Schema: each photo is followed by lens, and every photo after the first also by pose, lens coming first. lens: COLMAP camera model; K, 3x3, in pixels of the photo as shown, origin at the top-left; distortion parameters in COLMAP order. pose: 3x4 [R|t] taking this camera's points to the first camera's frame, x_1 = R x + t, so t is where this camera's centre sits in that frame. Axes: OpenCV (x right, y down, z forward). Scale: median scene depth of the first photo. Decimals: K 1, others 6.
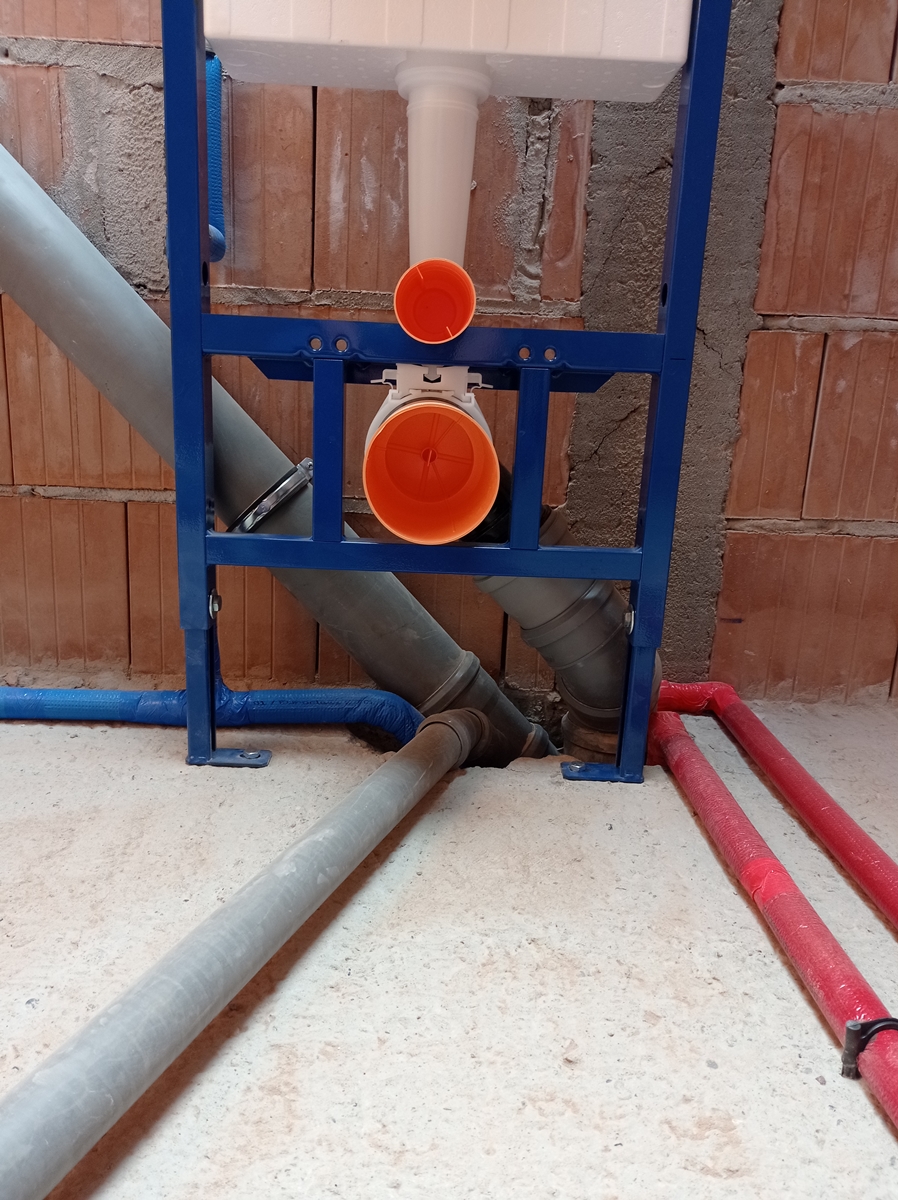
lens RADIAL K [[962.1, 0, 449.0], [0, 962.1, 596.3], [0, 0, 1]] dist [0.083684, -0.003364]
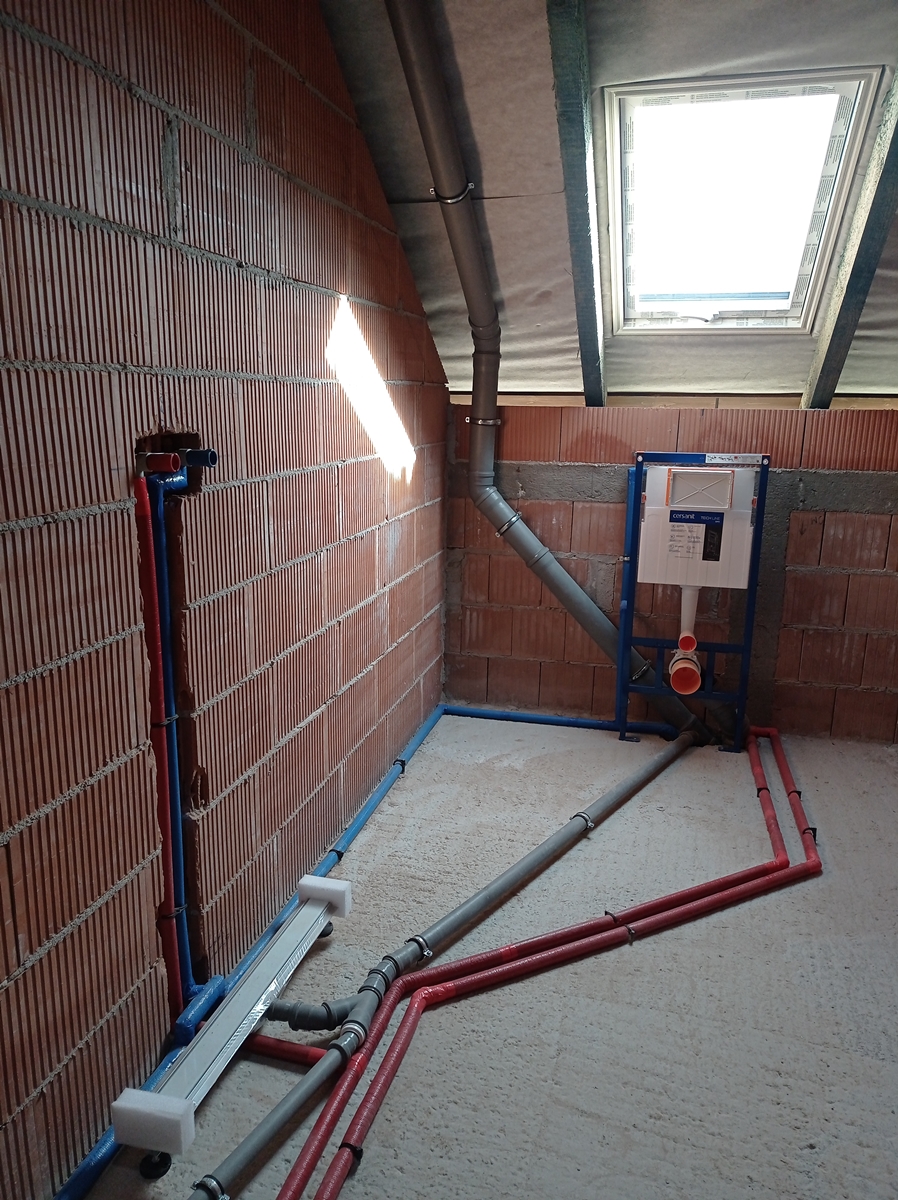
lens RADIAL K [[962.1, 0, 438.6], [0, 962.1, 606.8], [0, 0, 1]] dist [0.083684, -0.003364]
pose [[0.967685, 0.028395, -0.250559, -0.006712], [-0.031112, 0.999492, -0.006890, -0.290638], [0.250236, 0.014463, 0.968077, -2.733490]]
